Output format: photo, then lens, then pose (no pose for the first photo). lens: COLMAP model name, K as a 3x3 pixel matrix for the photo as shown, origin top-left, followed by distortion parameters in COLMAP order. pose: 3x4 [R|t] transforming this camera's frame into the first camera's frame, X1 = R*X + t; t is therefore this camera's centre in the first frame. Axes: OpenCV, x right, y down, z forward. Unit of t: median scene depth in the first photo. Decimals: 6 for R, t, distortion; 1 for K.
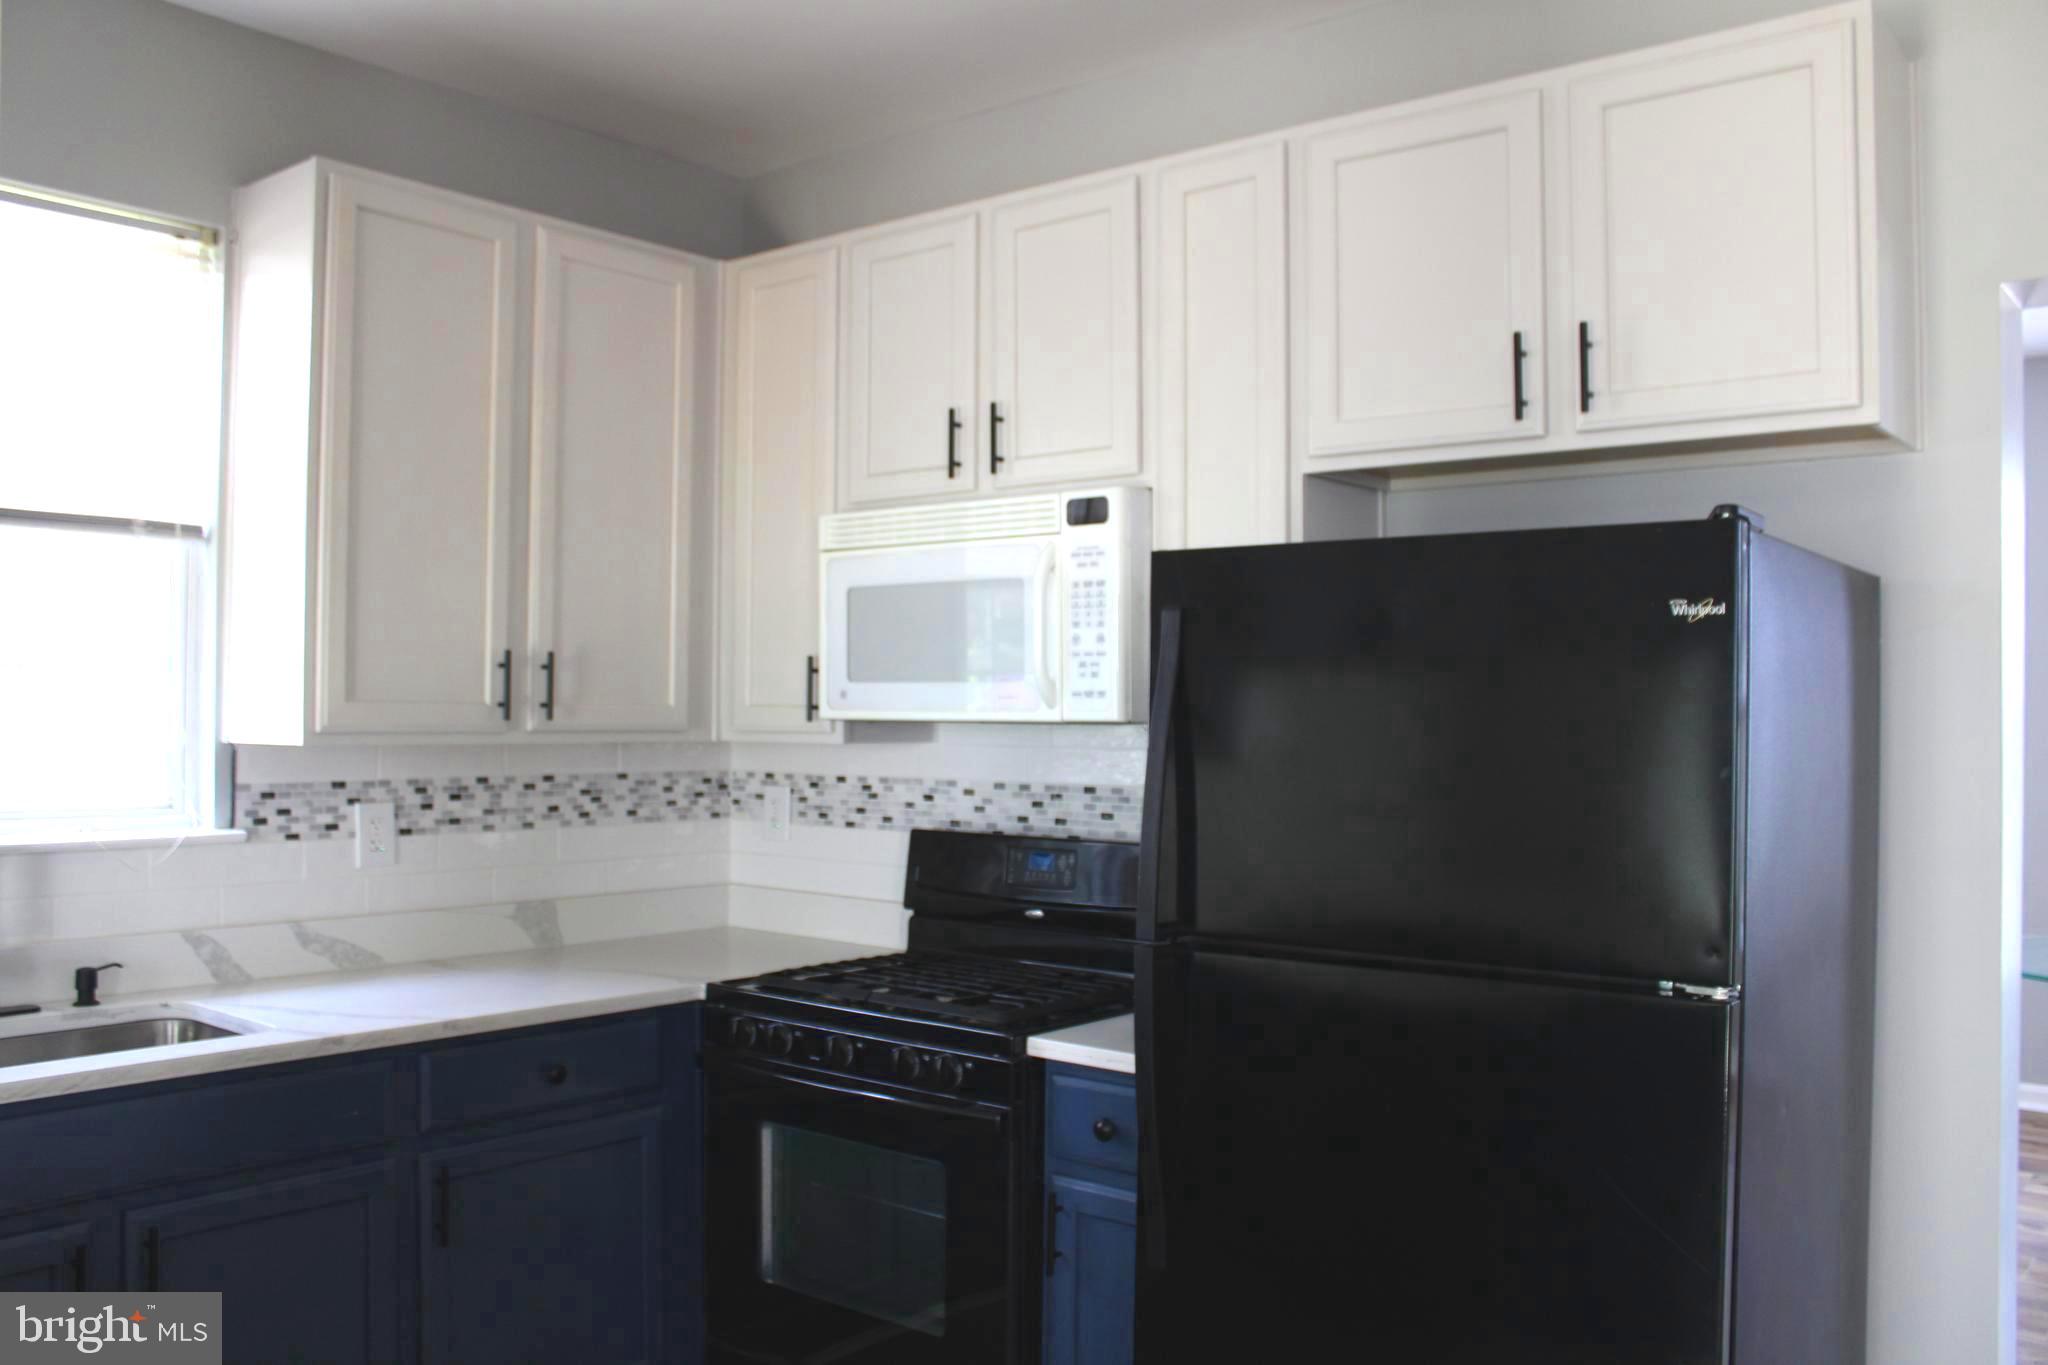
lens RADIAL K [[1733.0, 0, 1002.0], [0, 1733.0, 679.0], [0, 0, 1]] dist [-0.158899, 0.141327]
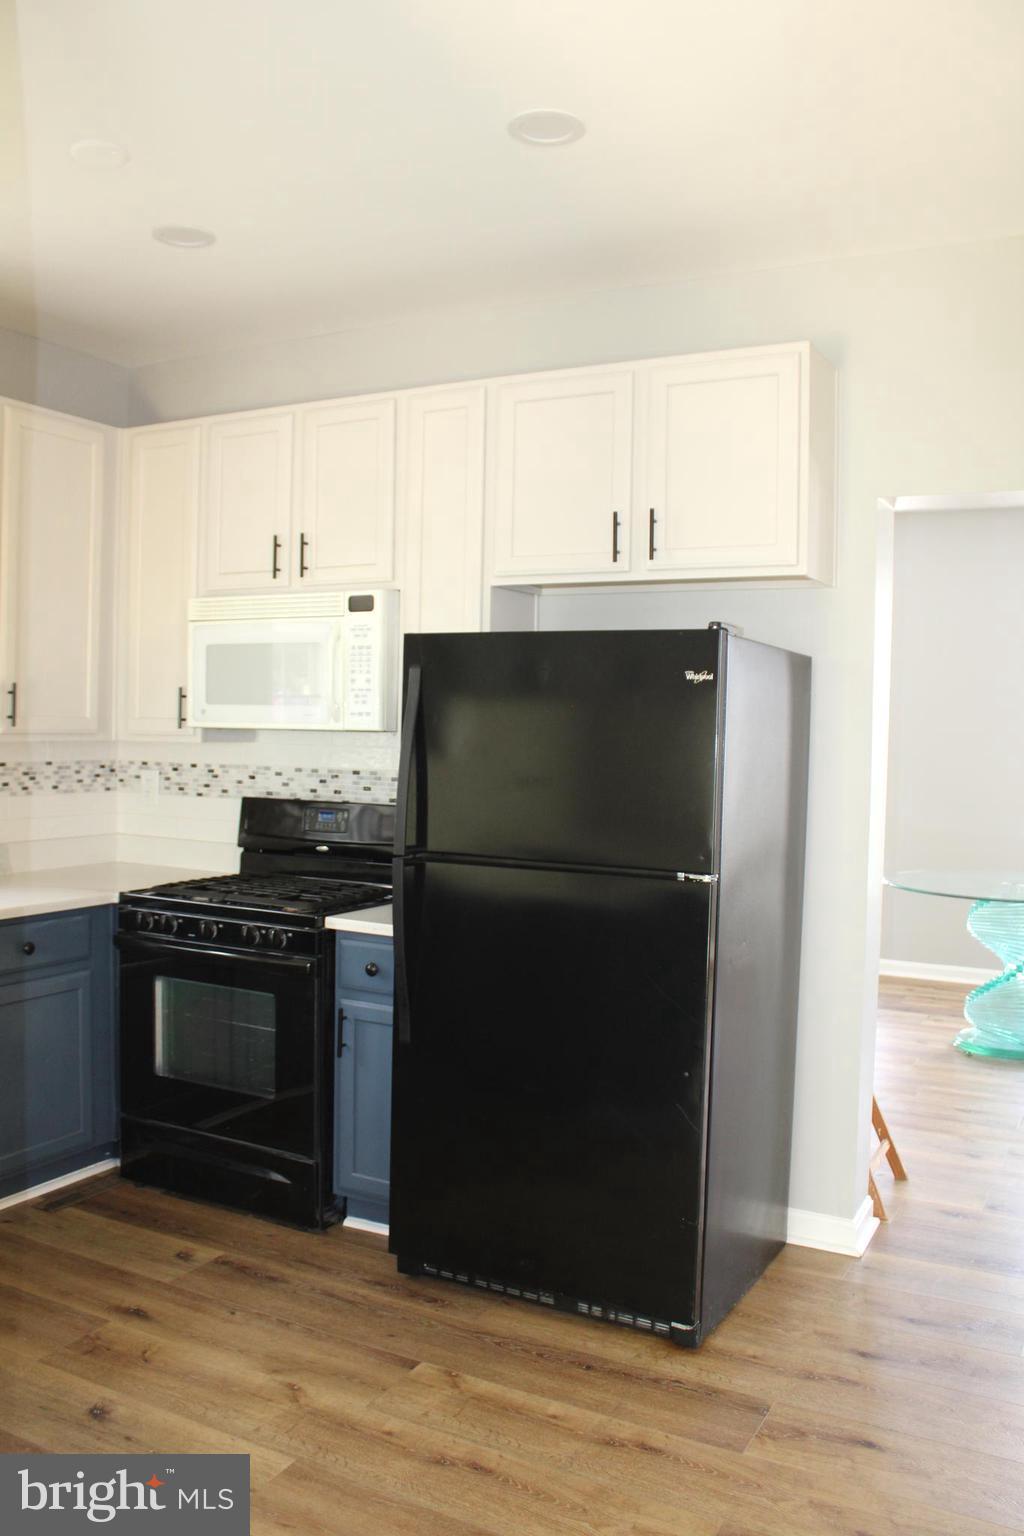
lens RADIAL K [[1299.7, 0, 513.5], [0, 1299.7, 773.3], [0, 0, 1]] dist [-0.158899, 0.141327]
pose [[0.980727, 0.004423, 0.195332, -0.044835], [-0.015996, 0.998205, 0.057709, -0.008042], [-0.194726, -0.059721, 0.979038, -0.229797]]
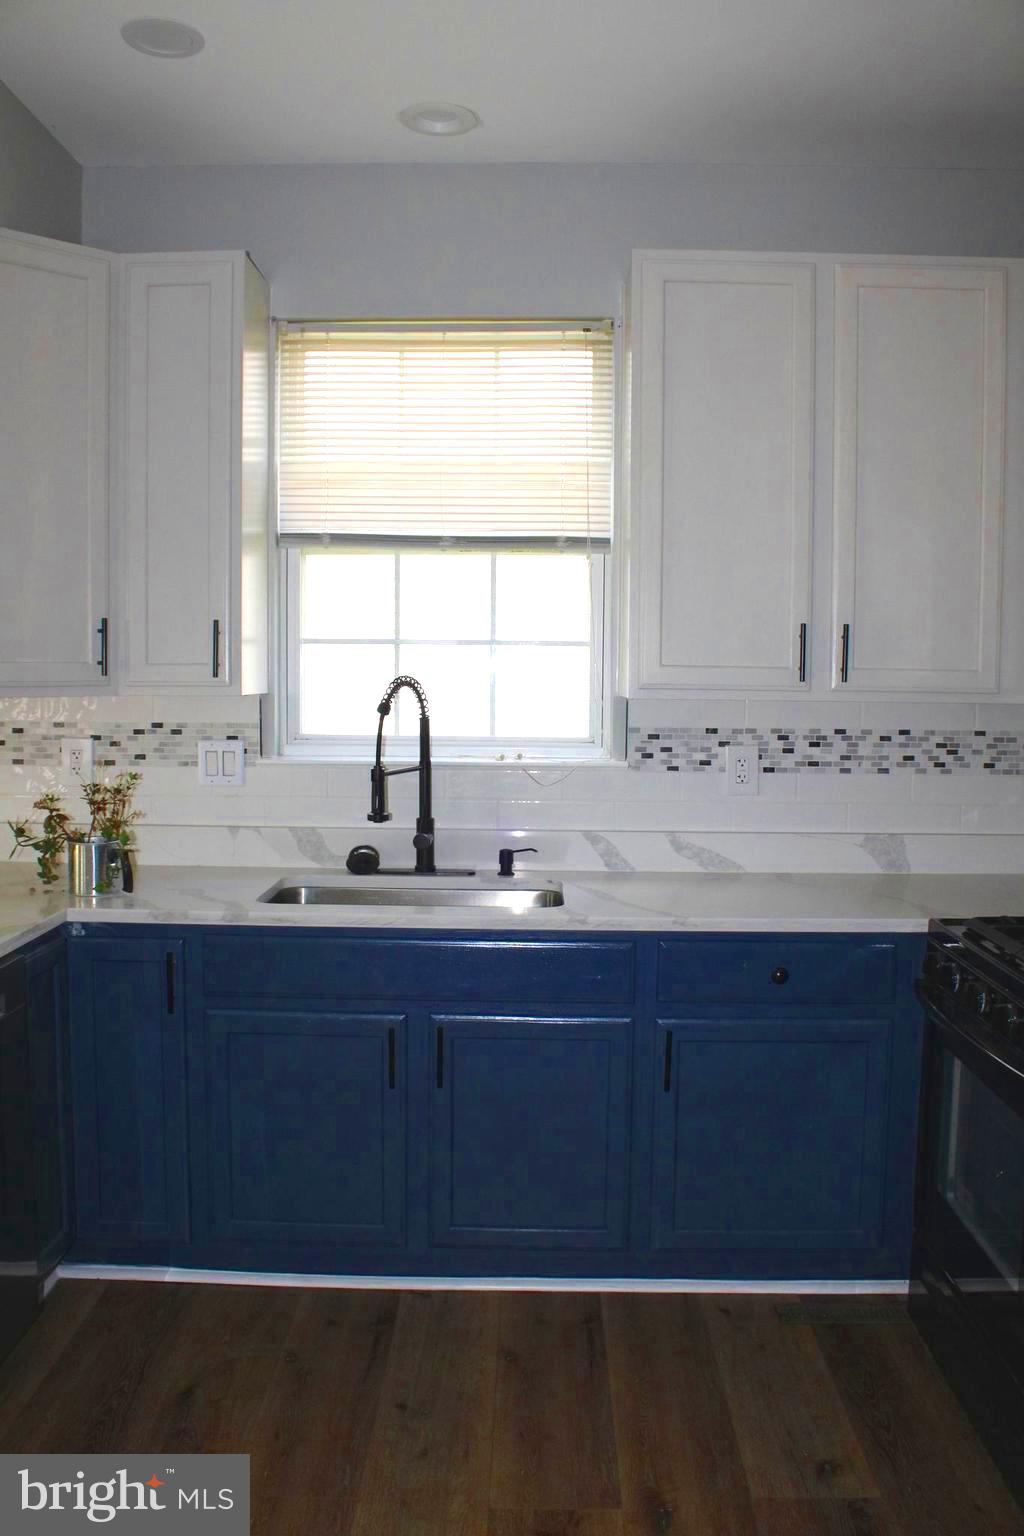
lens RADIAL K [[1299.7, 0, 525.9], [0, 1299.7, 760.1], [0, 0, 1]] dist [-0.158899, 0.141327]
pose [[0.621047, 0.056694, -0.781720, 0.309241], [0.009568, 0.996758, 0.079891, 0.004173], [0.783715, -0.057096, 0.618491, 0.282904]]
